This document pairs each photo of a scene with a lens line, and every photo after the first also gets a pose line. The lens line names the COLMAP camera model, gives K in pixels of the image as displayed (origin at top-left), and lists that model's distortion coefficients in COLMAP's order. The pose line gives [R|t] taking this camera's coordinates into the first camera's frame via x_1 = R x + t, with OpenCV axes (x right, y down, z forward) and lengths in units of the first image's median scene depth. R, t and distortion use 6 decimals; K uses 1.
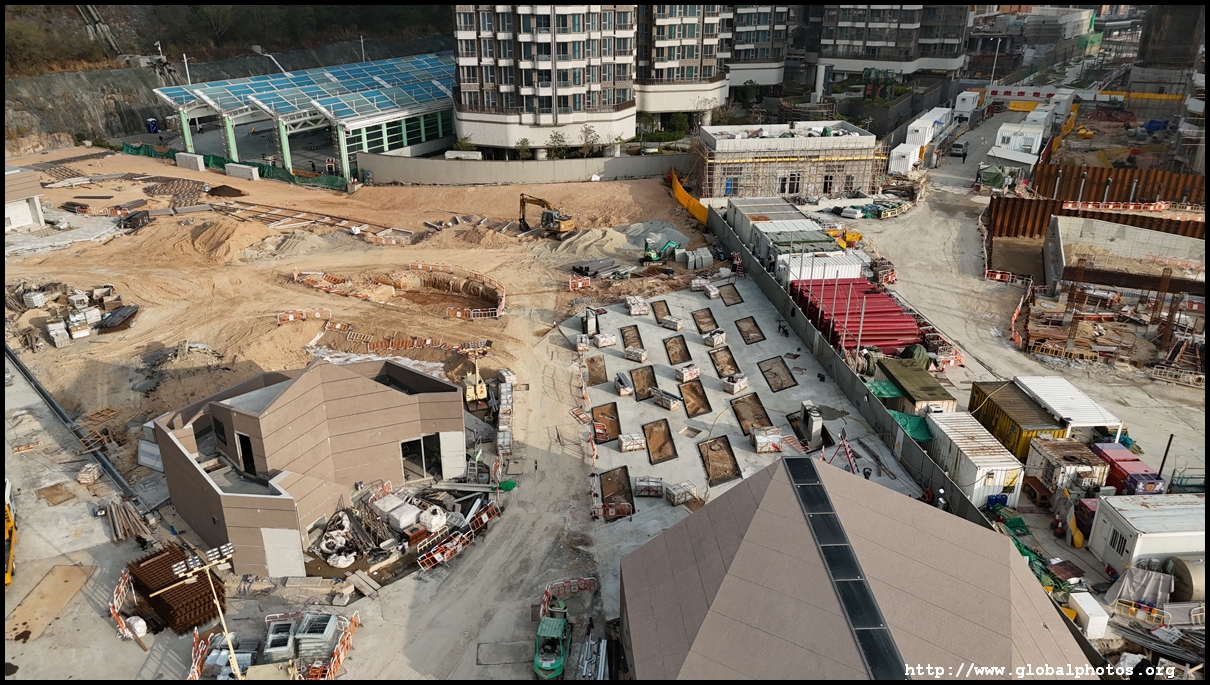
lens RADIAL K [[871.2, 0, 605.0], [0, 871.2, 342.5], [0, 0, 1]] dist [0.059003, -0.045374]
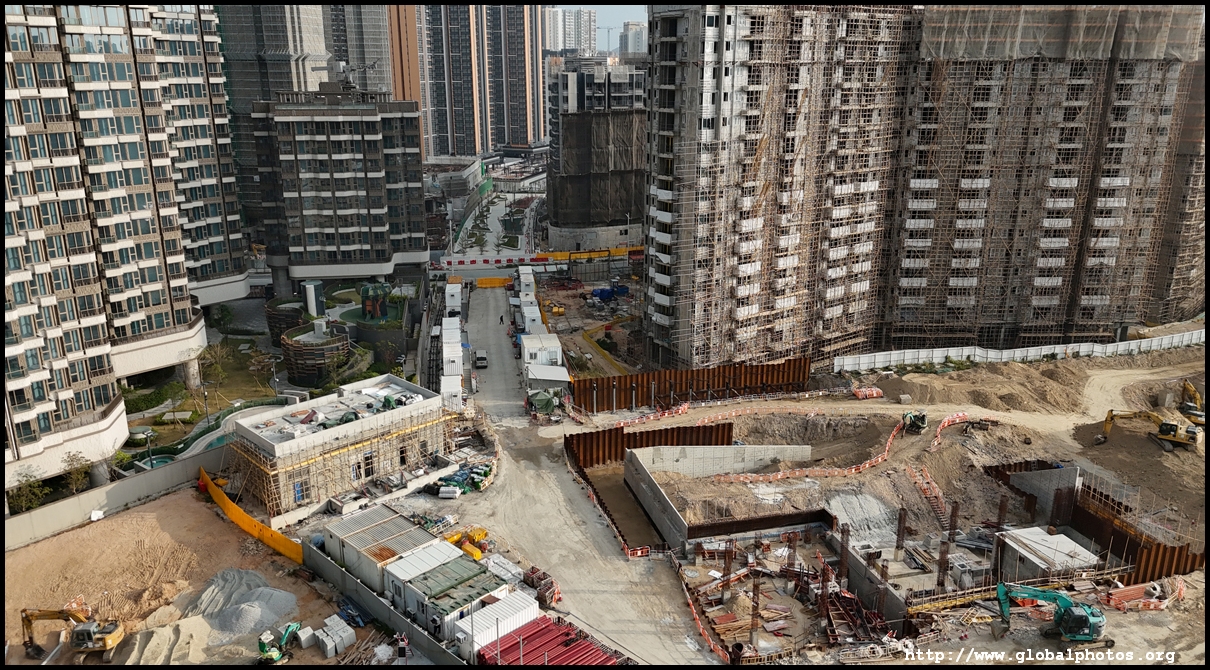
lens RADIAL K [[877.4, 0, 605.0], [0, 877.4, 335.0], [0, 0, 1]] dist [0.093665, -0.134096]
pose [[0.784001, -0.184233, 0.592790, -0.096493], [0.255826, 0.965970, -0.038133, -0.202503], [-0.565593, 0.181548, 0.804453, 0.115387]]
